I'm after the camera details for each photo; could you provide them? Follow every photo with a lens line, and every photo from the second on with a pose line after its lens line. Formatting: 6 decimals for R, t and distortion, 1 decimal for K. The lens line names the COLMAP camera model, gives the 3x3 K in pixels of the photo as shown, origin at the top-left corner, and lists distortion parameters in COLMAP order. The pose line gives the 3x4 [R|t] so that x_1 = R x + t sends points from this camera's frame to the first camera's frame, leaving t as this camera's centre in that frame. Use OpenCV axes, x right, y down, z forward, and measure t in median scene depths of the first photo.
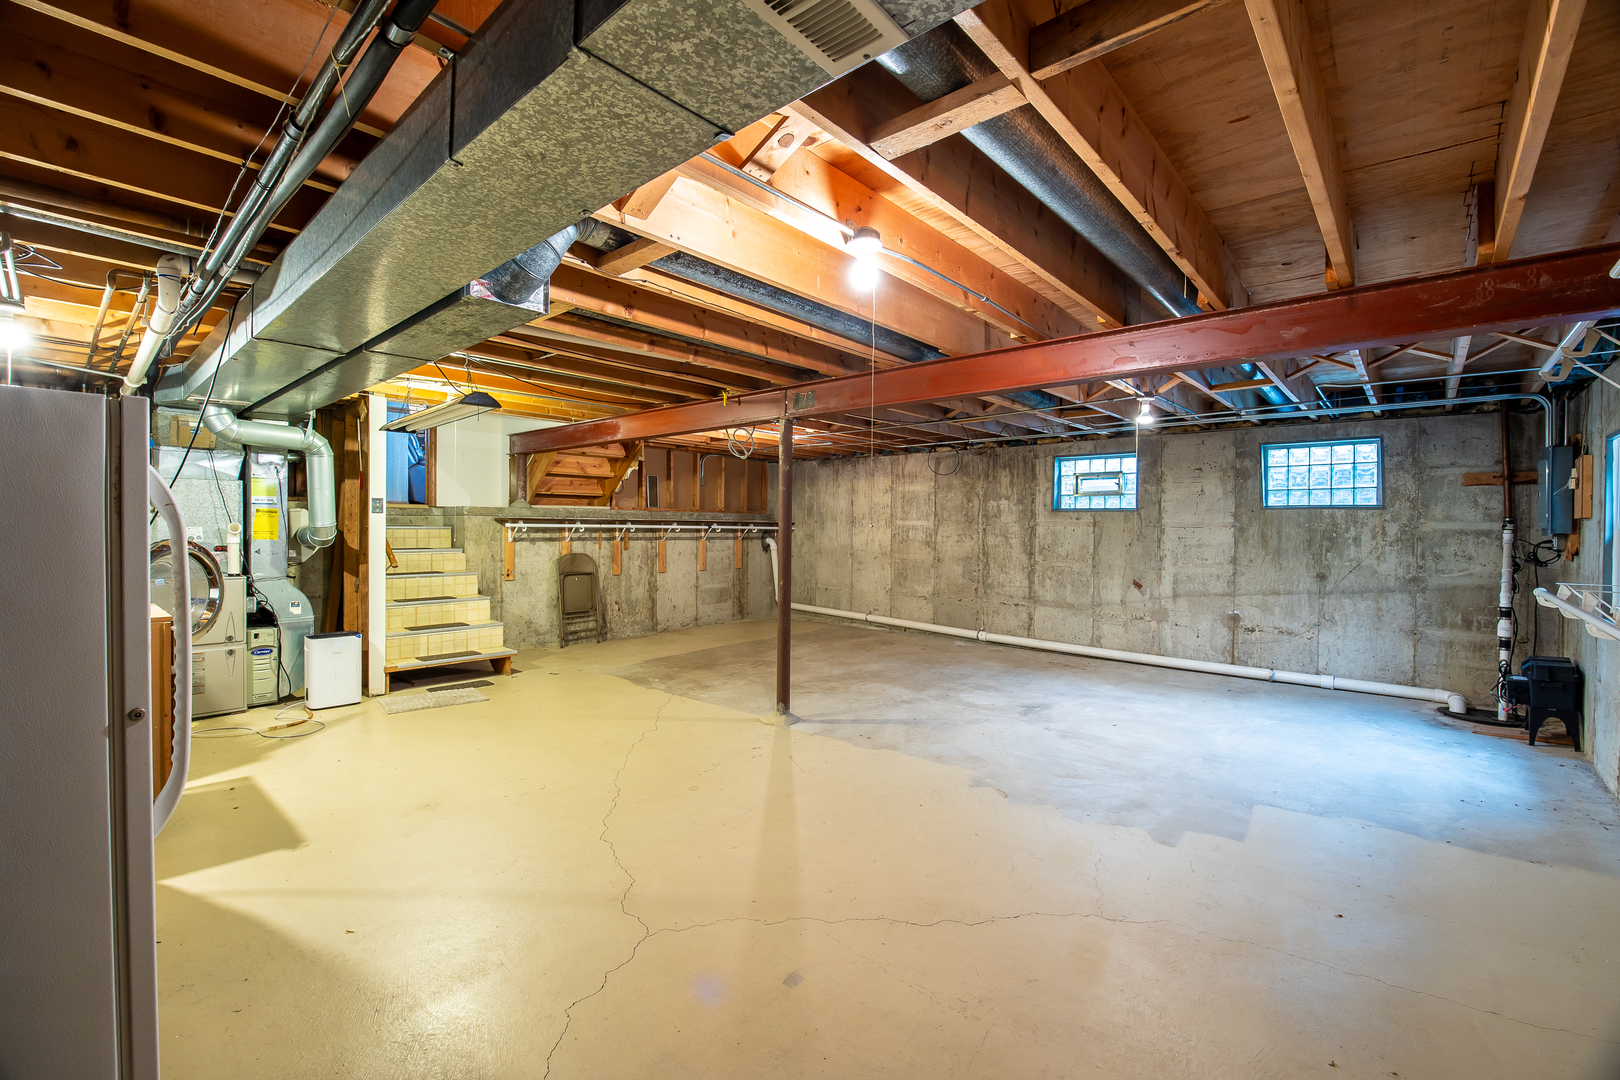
lens RADIAL K [[689.7, 0, 818.4], [0, 689.7, 535.7], [0, 0, 1]] dist [-0.020825, -0.000438]
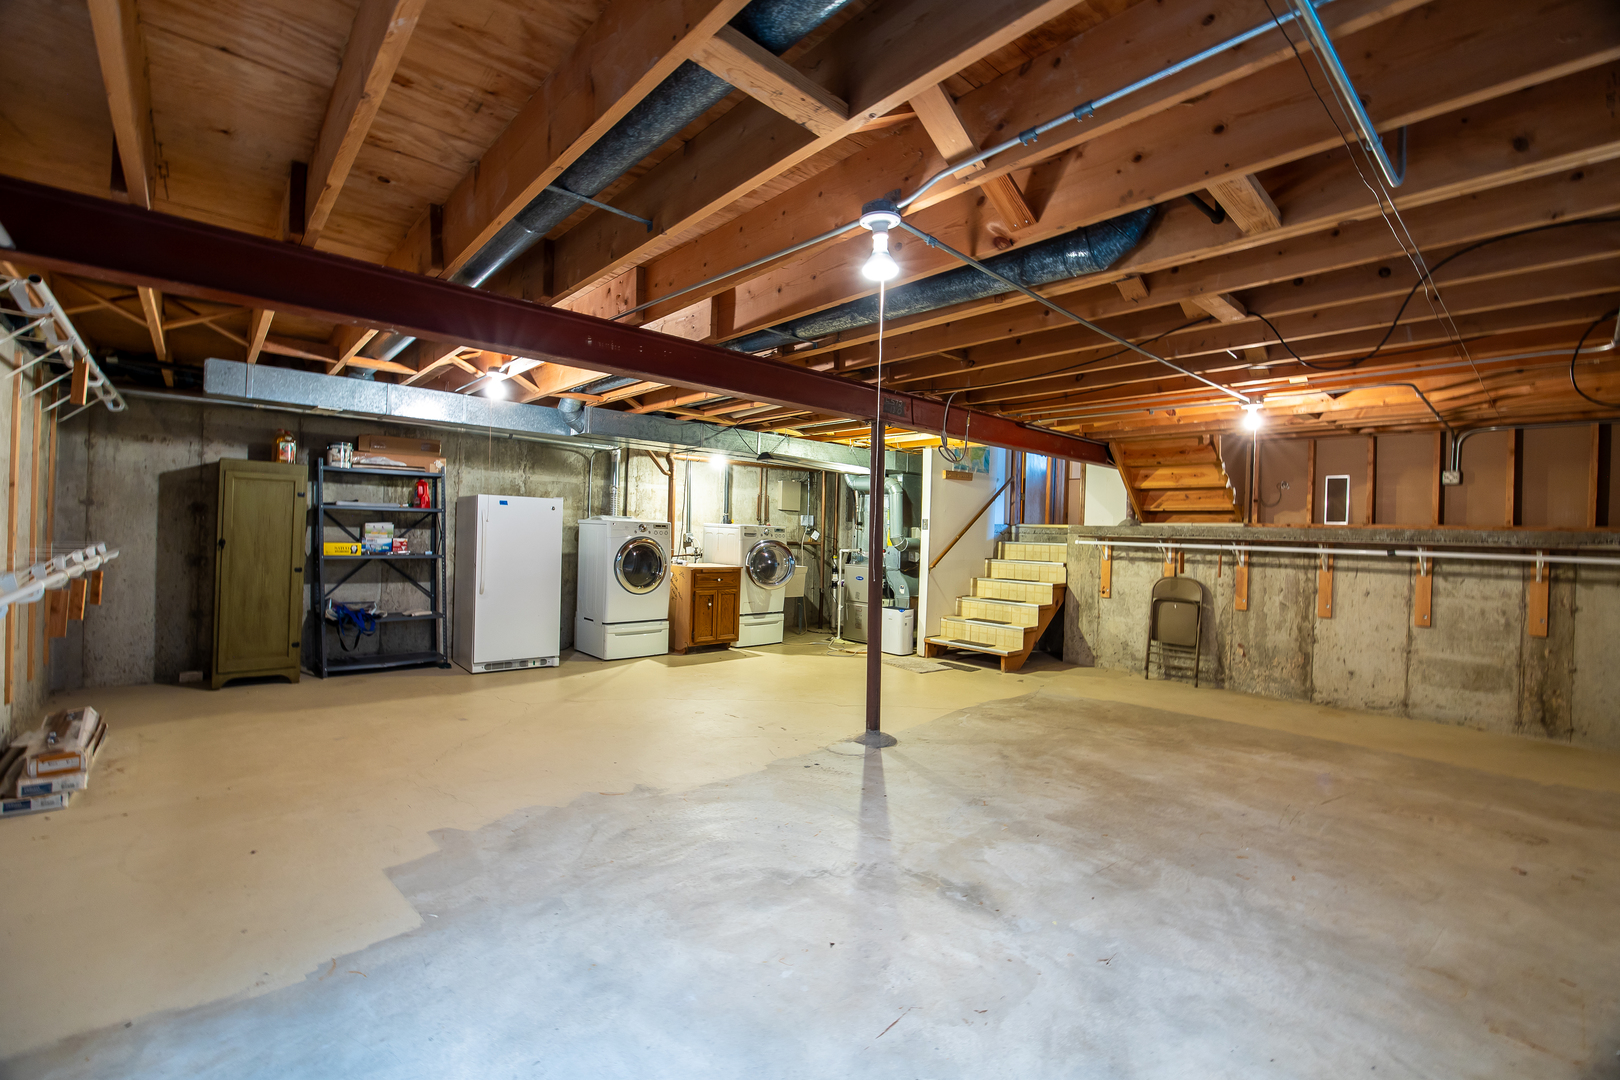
lens RADIAL K [[689.7, 0, 818.4], [0, 689.7, 535.7], [0, 0, 1]] dist [-0.020825, -0.000438]
pose [[-0.109660, -0.008944, -0.993929, 0.842098], [-0.044335, 0.999008, -0.004098, -0.004821], [0.992980, 0.043617, -0.109948, 0.955408]]
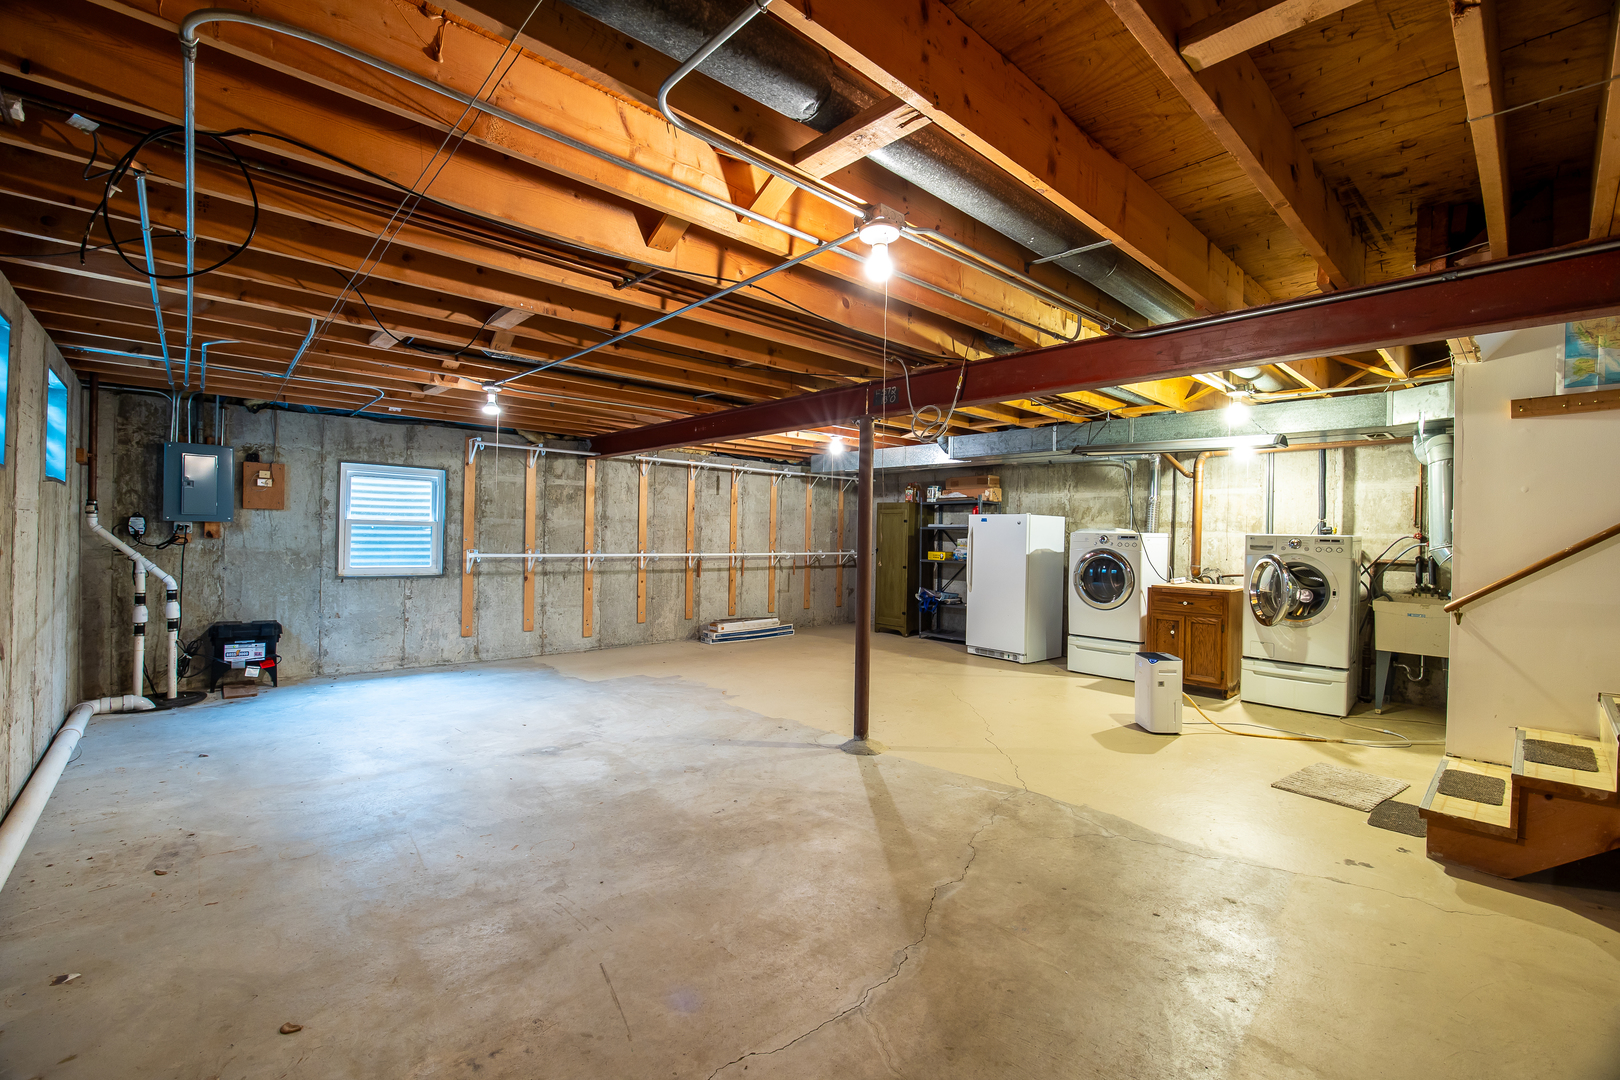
lens RADIAL K [[688.0, 0, 811.2], [0, 688.0, 533.9], [0, 0, 1]] dist [-0.029525, -0.000071]
pose [[-0.993956, -0.030718, 0.105392, -0.068887], [-0.029288, 0.999457, 0.015088, -0.023950], [-0.105798, 0.011911, -0.994316, 1.789841]]
